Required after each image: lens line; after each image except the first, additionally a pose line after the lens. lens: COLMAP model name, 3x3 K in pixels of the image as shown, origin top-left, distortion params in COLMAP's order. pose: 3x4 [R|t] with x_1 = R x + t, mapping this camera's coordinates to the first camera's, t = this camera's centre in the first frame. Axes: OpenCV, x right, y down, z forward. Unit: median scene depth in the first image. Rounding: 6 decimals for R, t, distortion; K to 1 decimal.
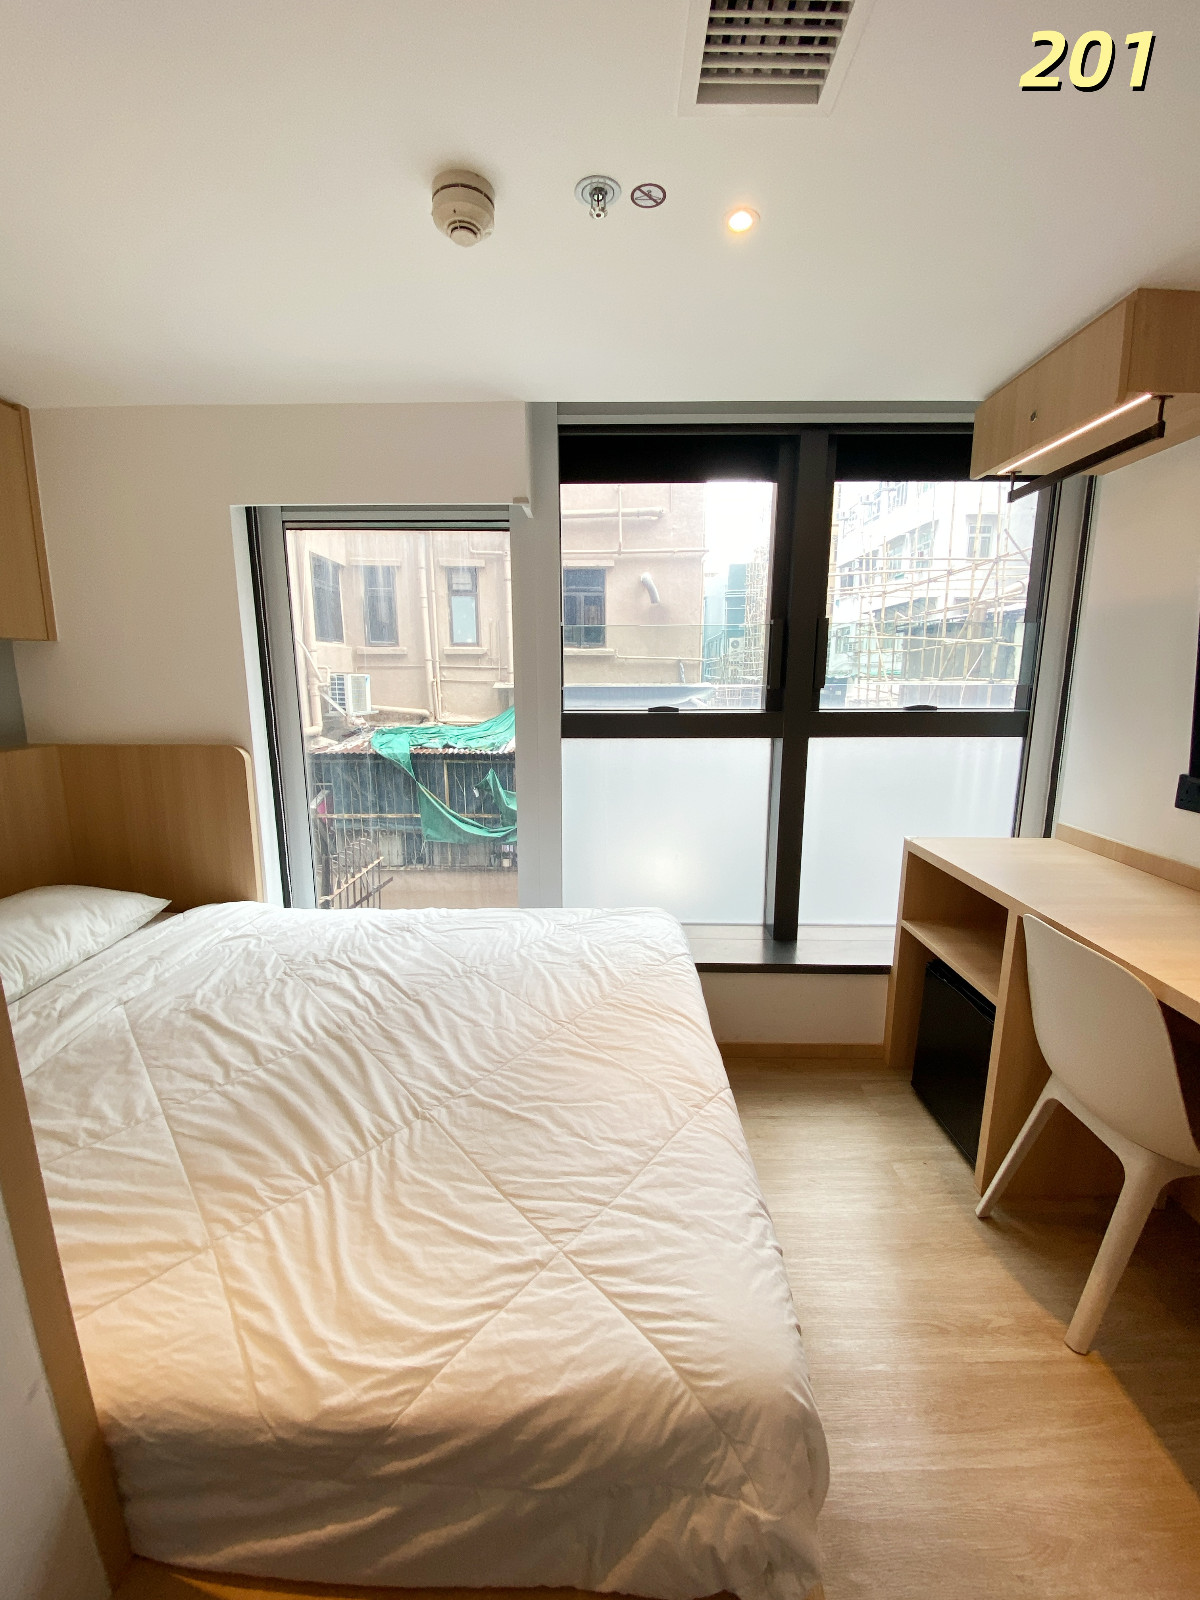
lens RADIAL K [[646.6, 0, 606.2], [0, 646.6, 793.9], [0, 0, 1]] dist [0.016314, -0.015546]
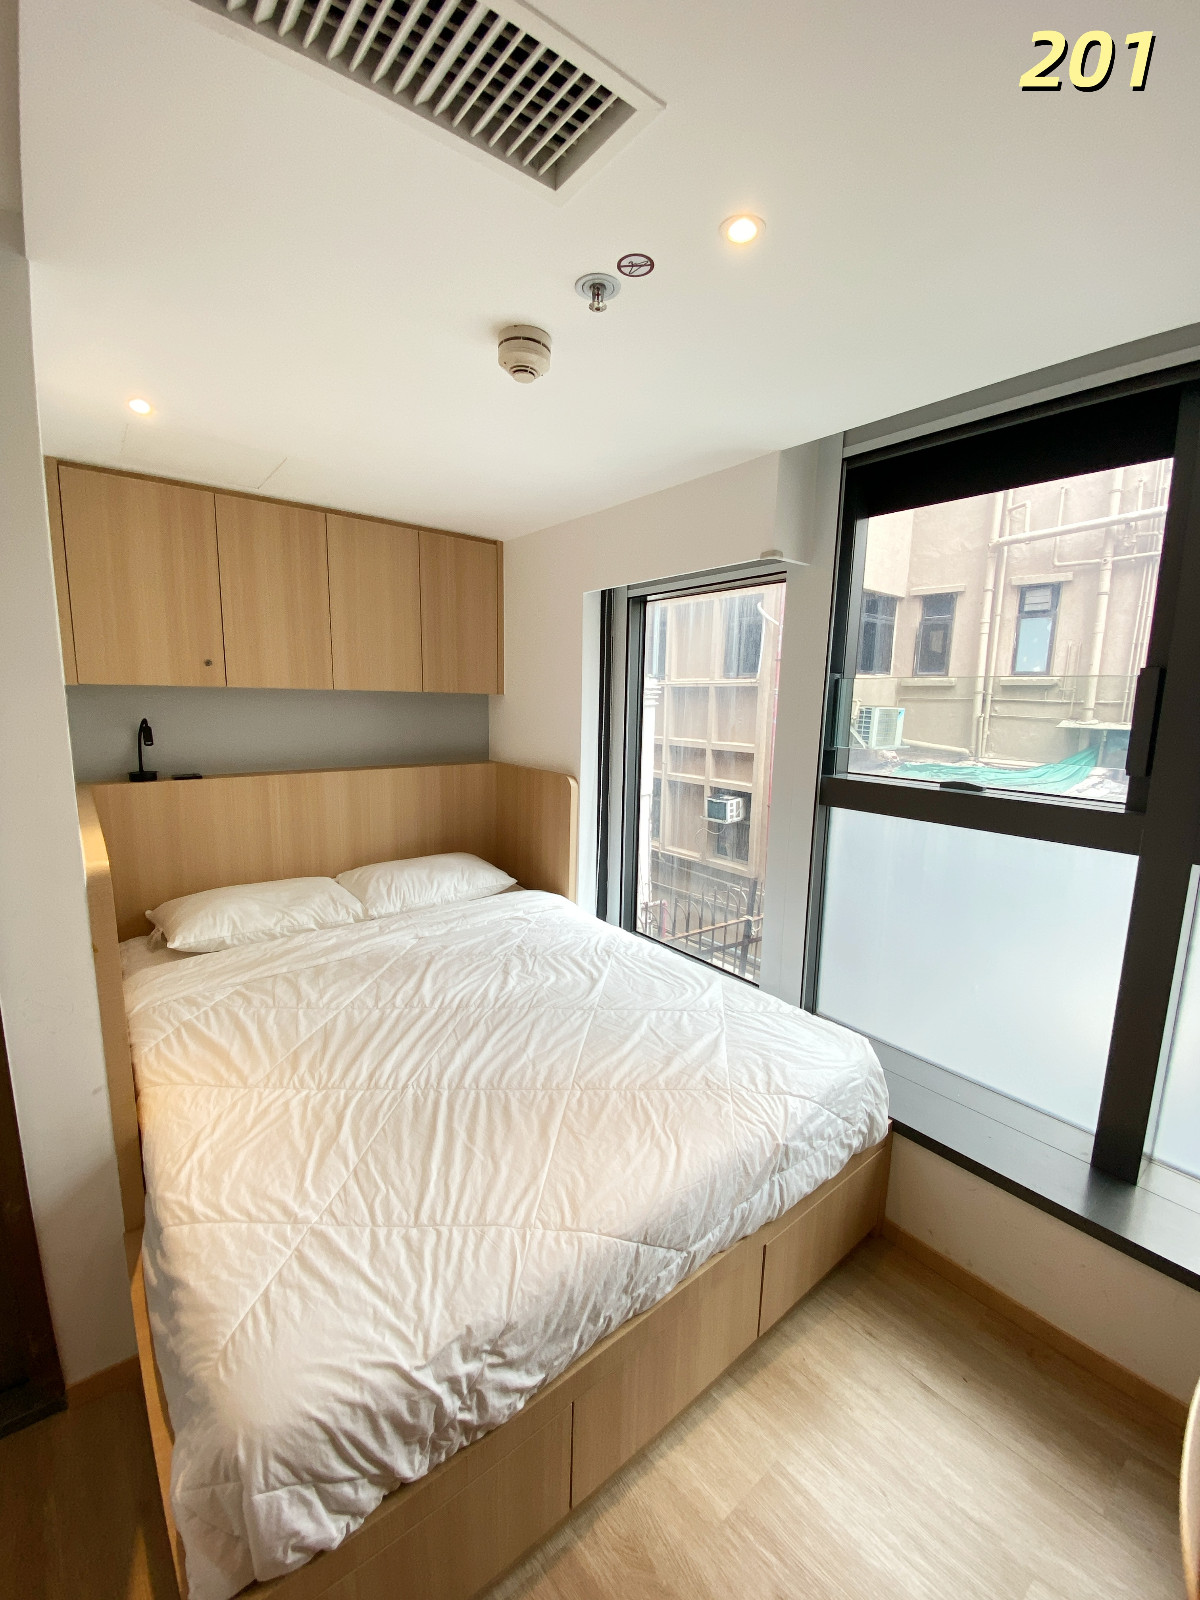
lens RADIAL K [[646.6, 0, 607.9], [0, 646.6, 794.9], [0, 0, 1]] dist [0.016314, -0.015546]
pose [[0.634500, 0.131020, -0.761737, 0.457869], [-0.158149, 0.986685, 0.037979, -0.095795], [0.756570, 0.096370, 0.646772, 0.224497]]
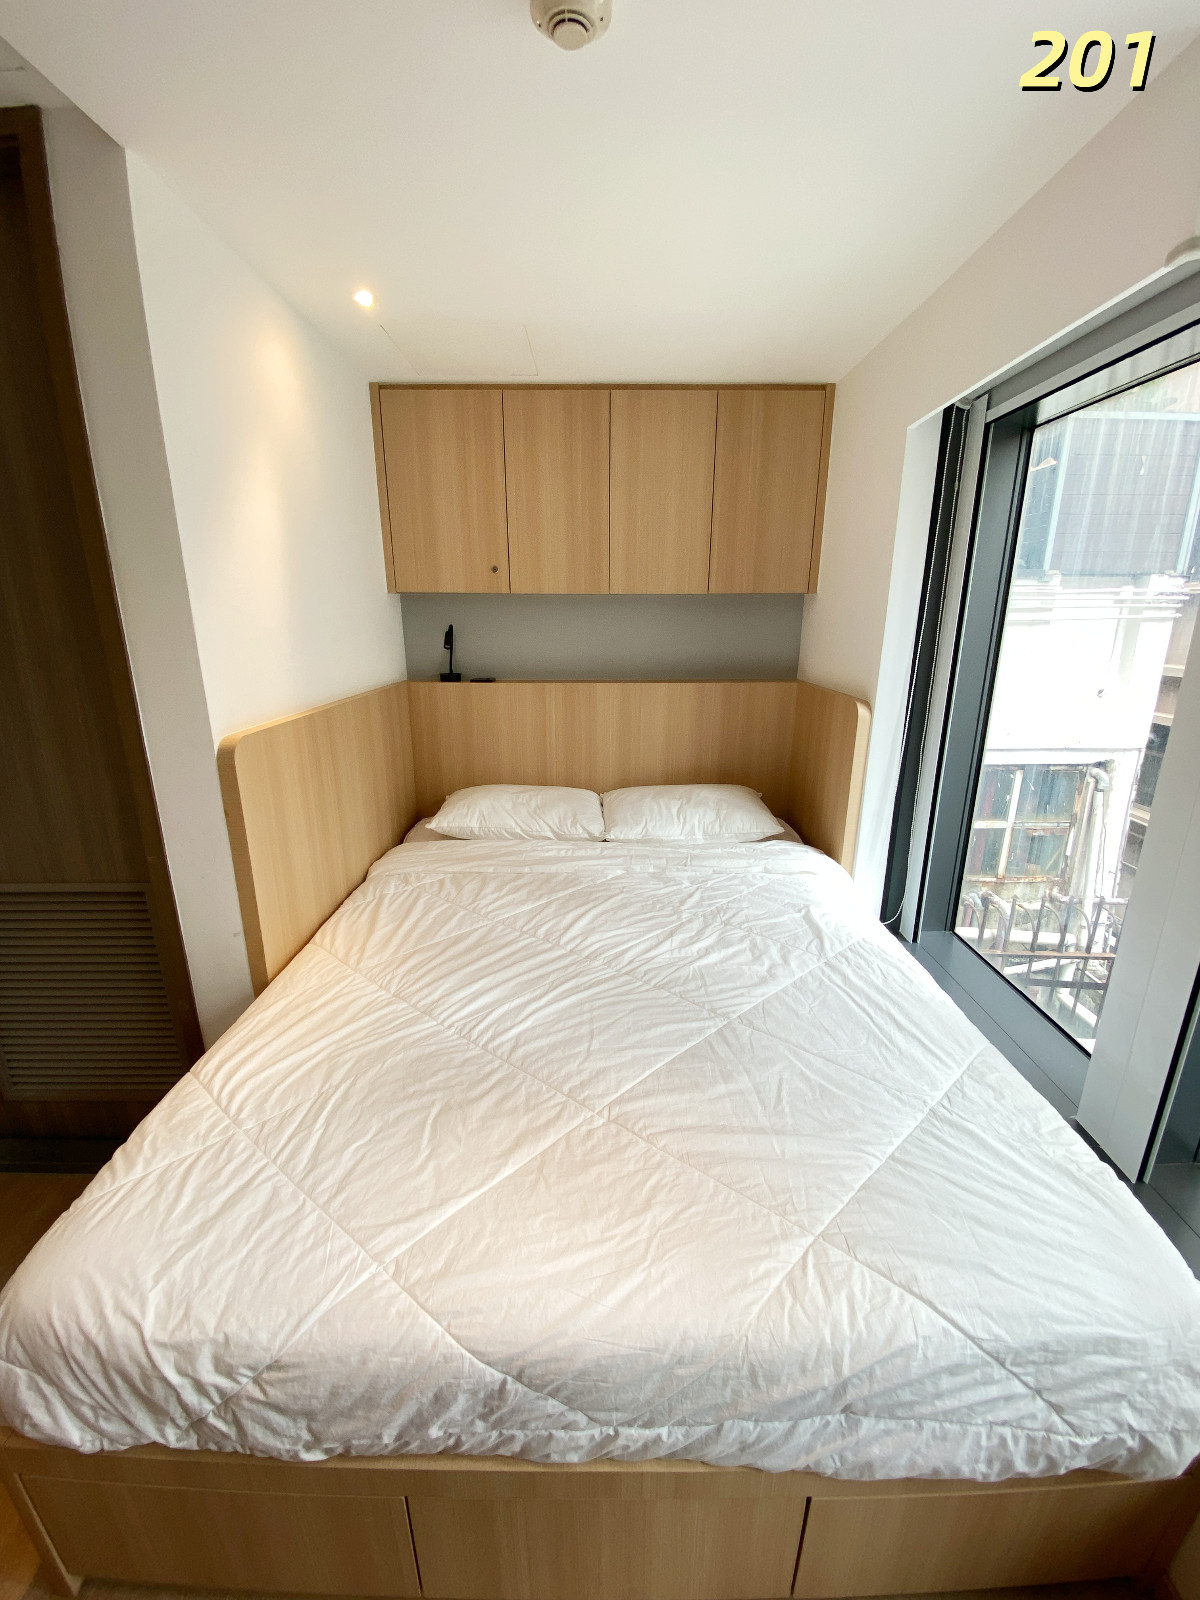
lens RADIAL K [[646.6, 0, 601.7], [0, 646.6, 800.9], [0, 0, 1]] dist [0.016314, -0.015546]
pose [[-0.005842, 0.274239, -0.961644, 0.373067], [-0.177474, 0.946109, 0.270887, -0.123343], [0.984108, 0.172250, 0.043144, 0.606573]]
